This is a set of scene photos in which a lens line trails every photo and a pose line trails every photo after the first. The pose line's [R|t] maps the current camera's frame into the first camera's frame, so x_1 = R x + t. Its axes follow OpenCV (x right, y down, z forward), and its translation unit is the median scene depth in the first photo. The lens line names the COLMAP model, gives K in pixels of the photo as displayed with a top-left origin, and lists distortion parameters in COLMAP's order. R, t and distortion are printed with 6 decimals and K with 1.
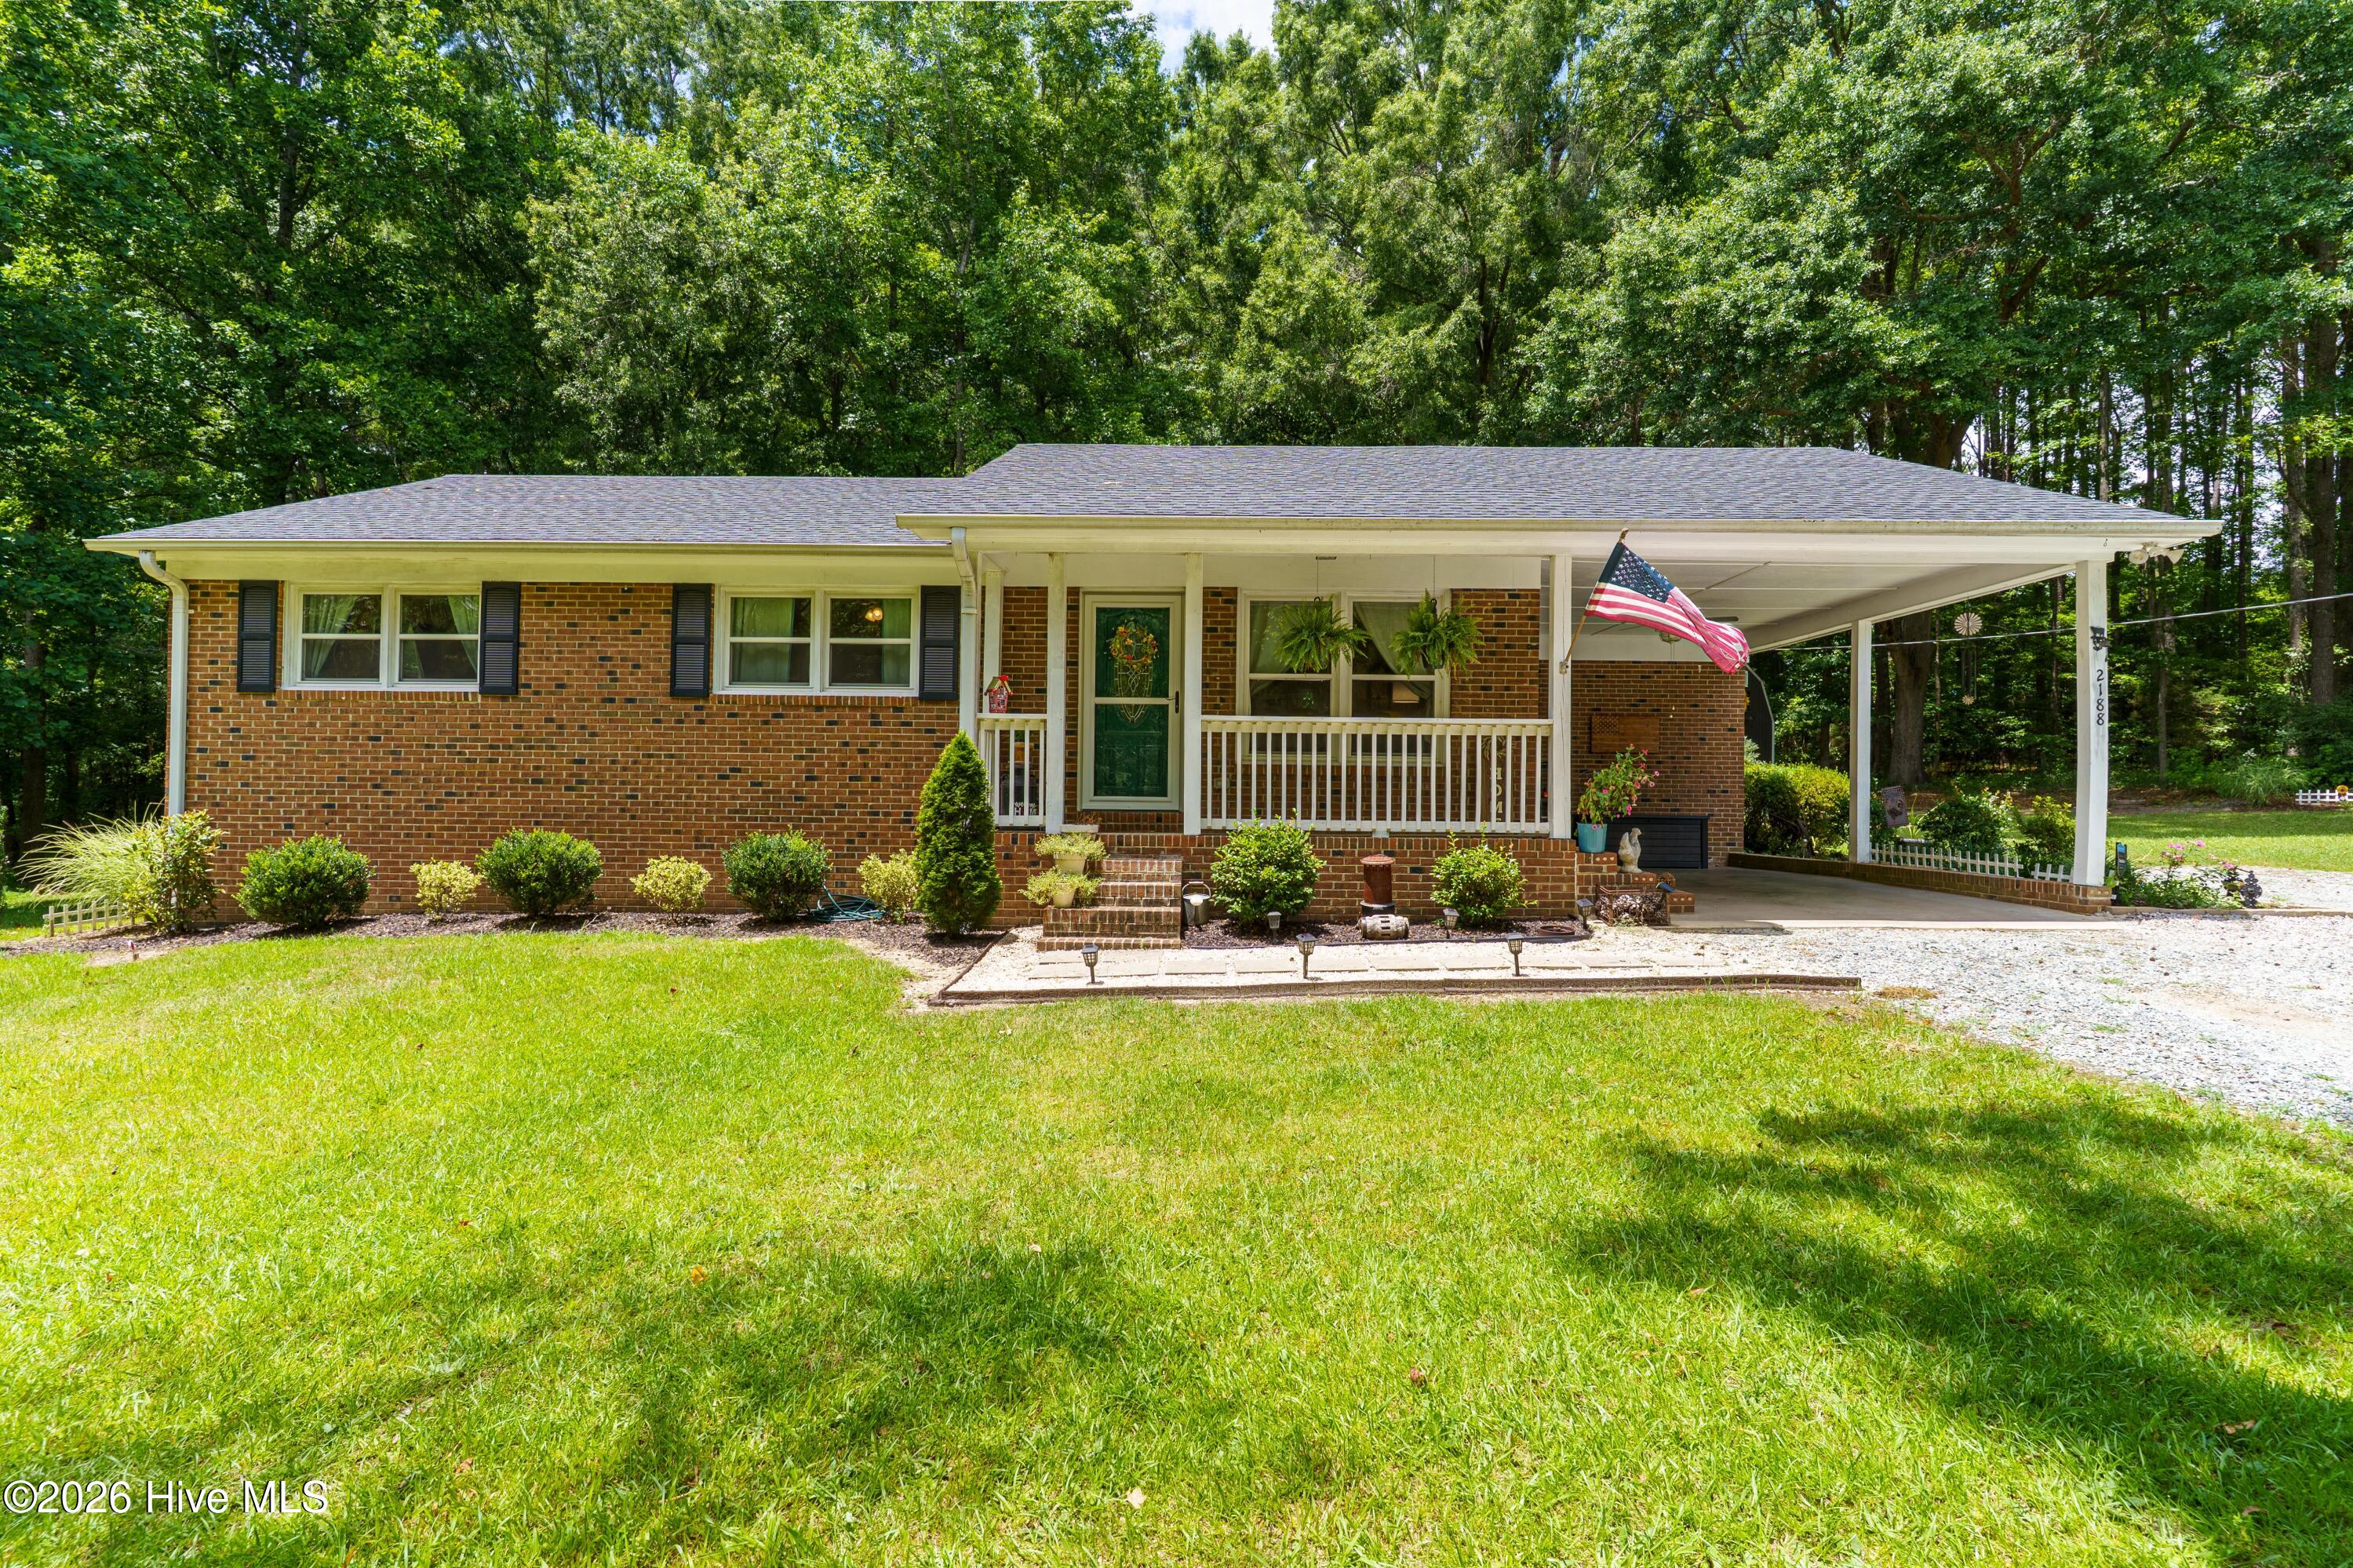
lens RADIAL K [[1125.2, 0, 1176.5], [0, 1125.2, 784.0], [0, 0, 1]] dist [0.000846, -0.000449]
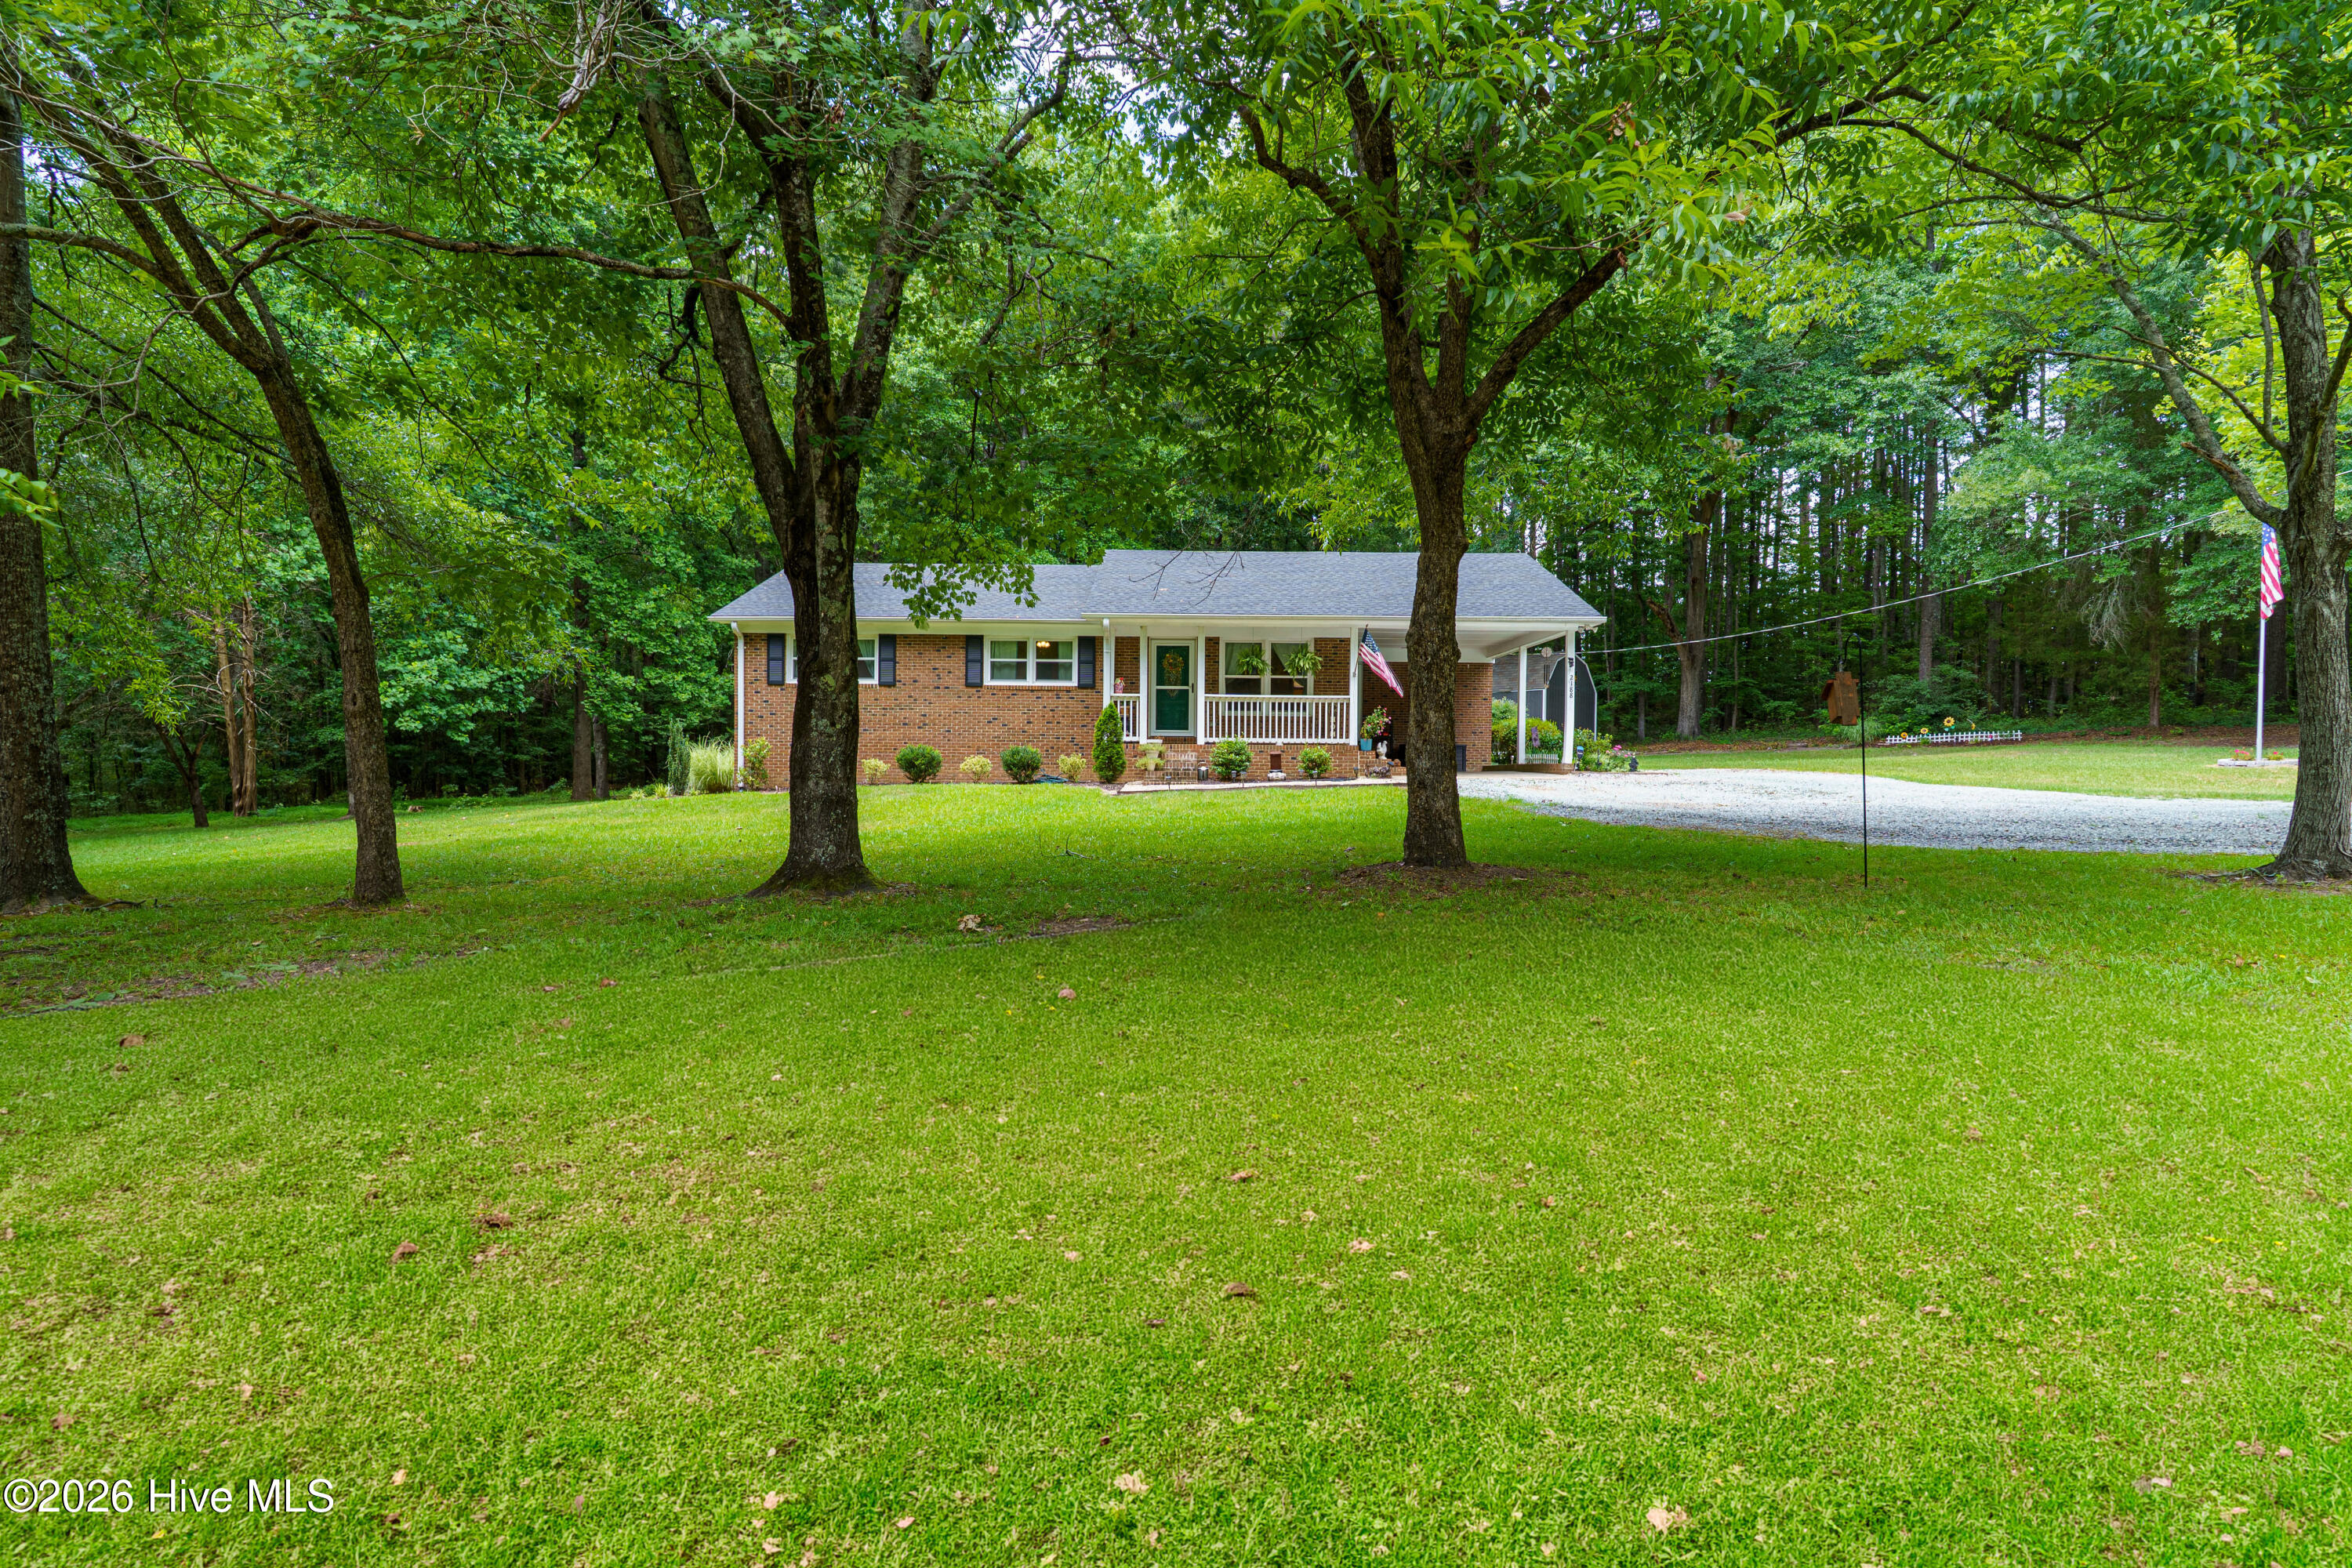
lens RADIAL K [[1124.9, 0, 1176.0], [0, 1124.9, 784.0], [0, 0, 1]] dist [0.000846, -0.000449]
pose [[0.999897, -0.003036, 0.013995, -0.068205], [0.002598, 0.999509, 0.031224, 0.051109], [-0.014083, -0.031185, 0.999414, -1.310843]]
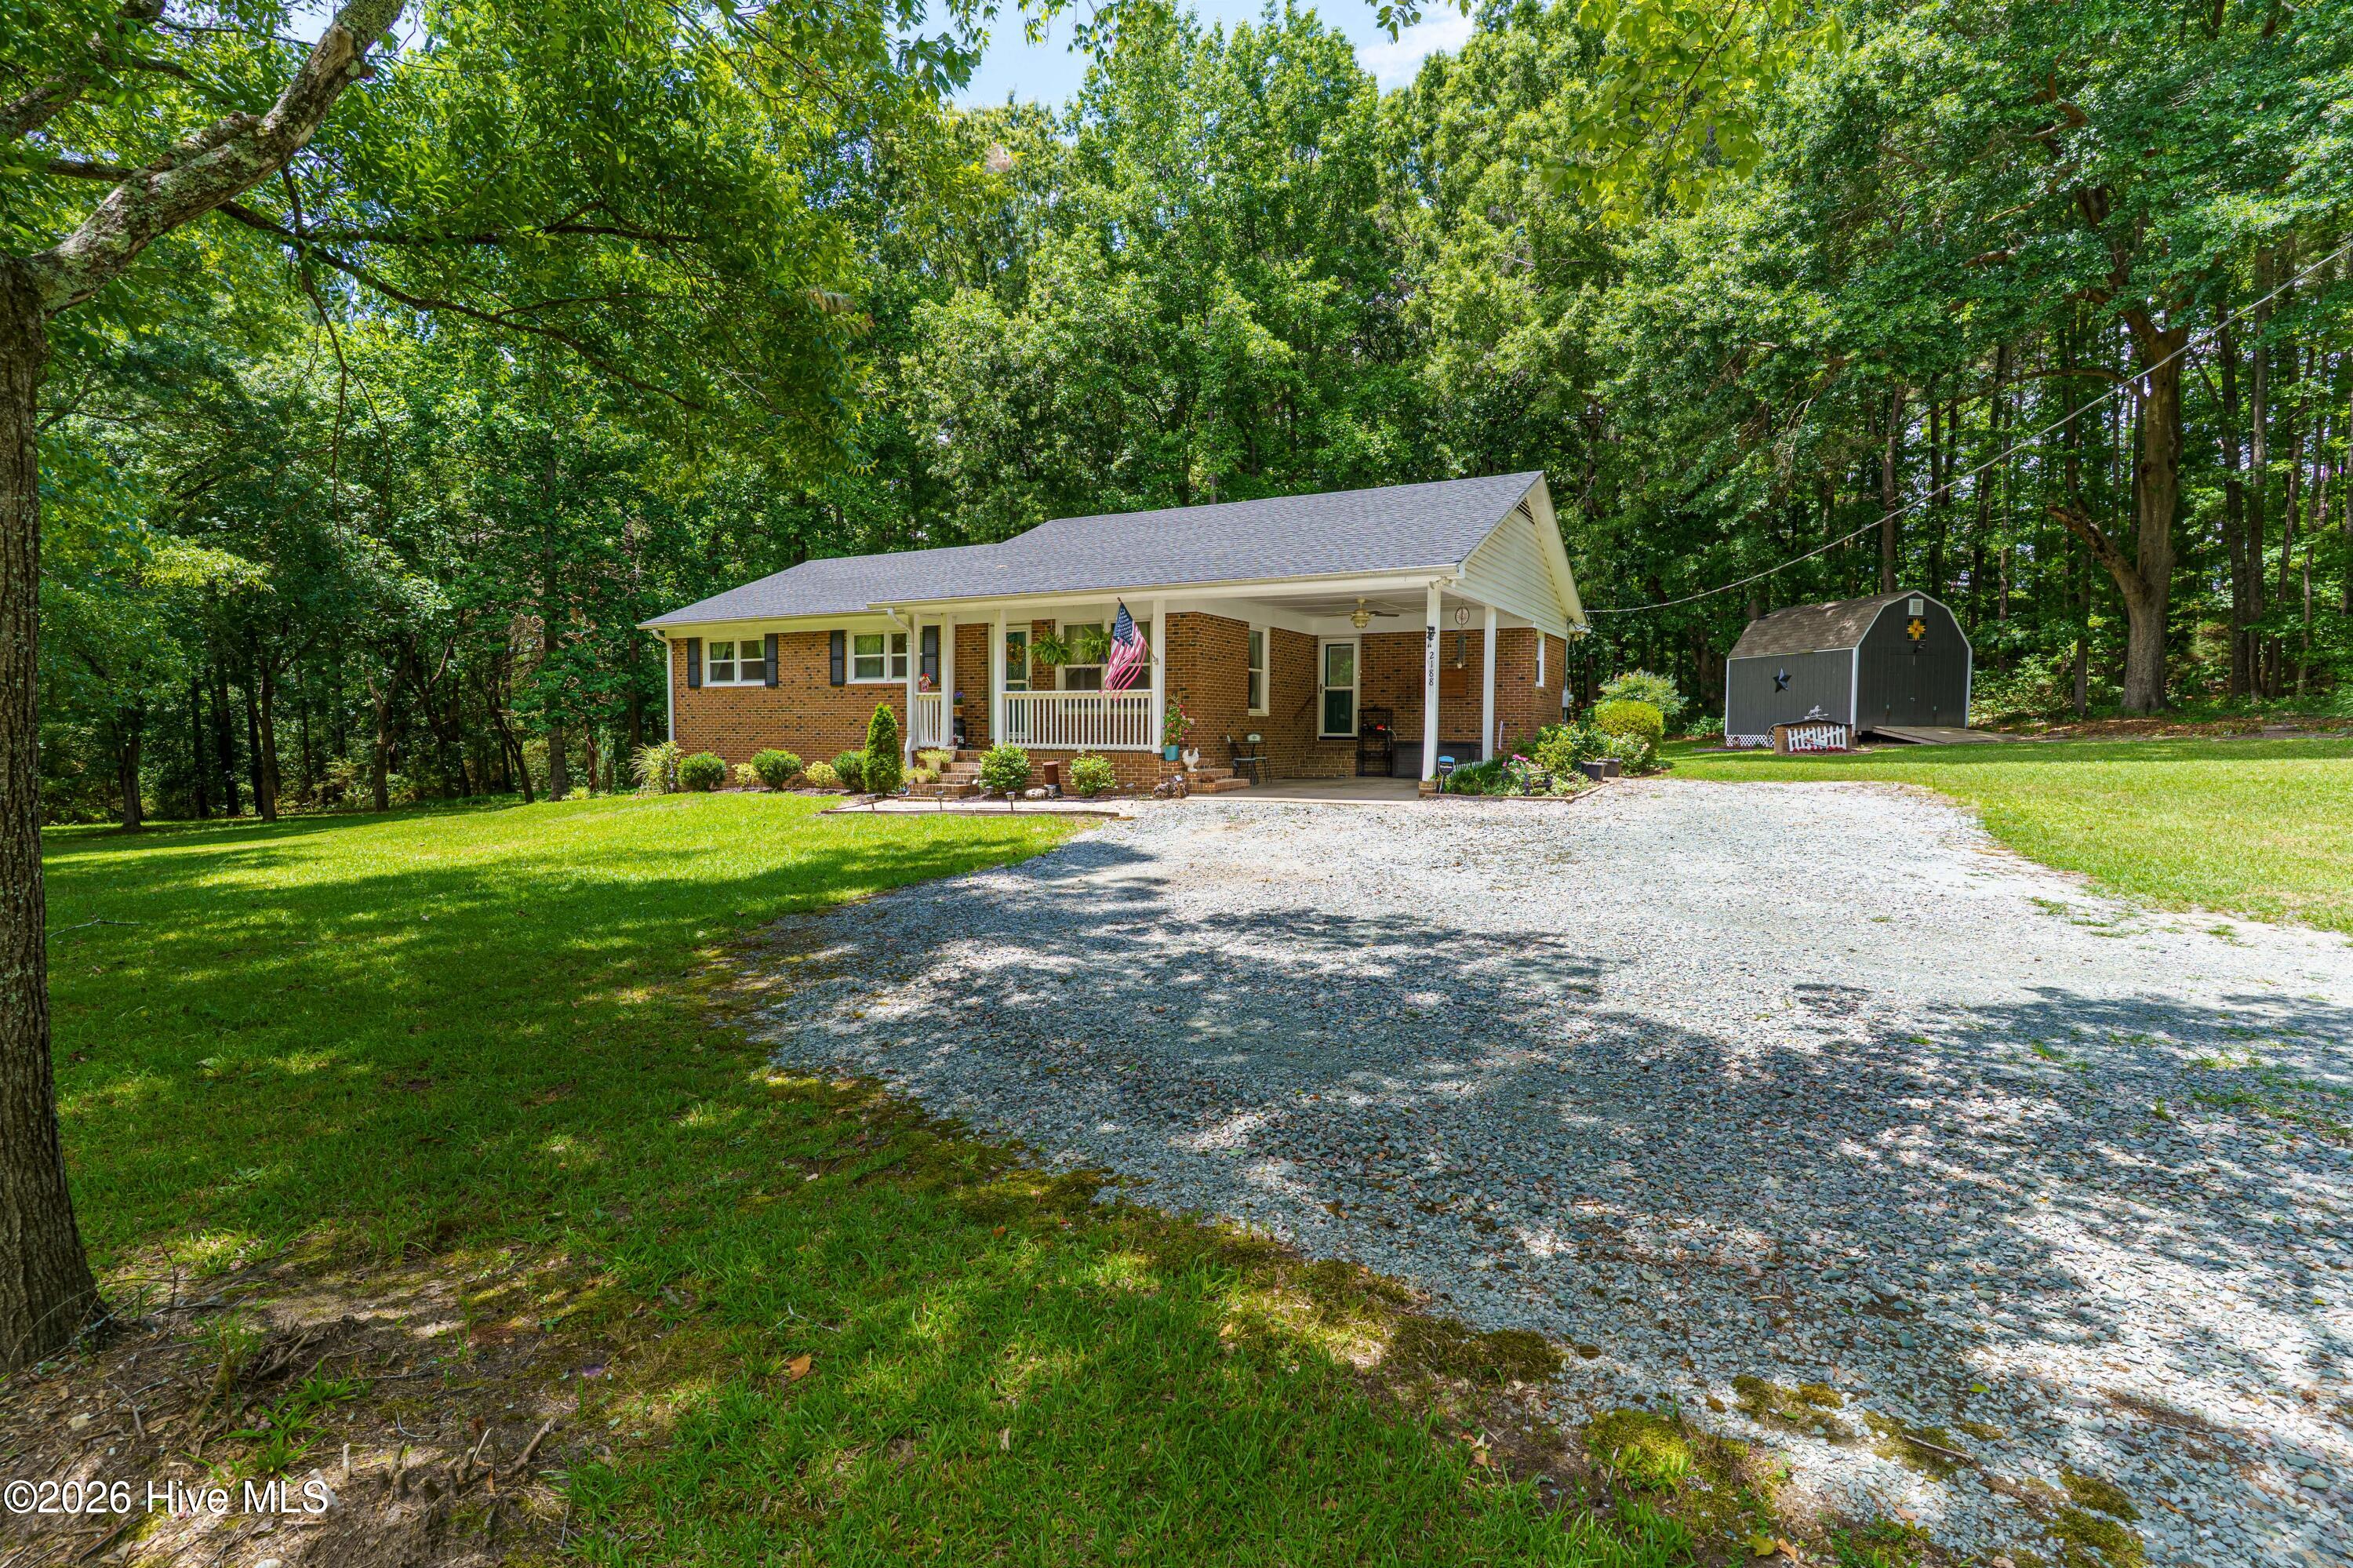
lens RADIAL K [[1125.4, 0, 1176.5], [0, 1125.4, 784.0], [0, 0, 1]] dist [0.000846, -0.000449]
pose [[0.889992, 0.014237, -0.455754, 1.138011], [0.013783, 0.998216, 0.058097, -0.008166], [0.455768, -0.057987, 0.888208, -0.605269]]
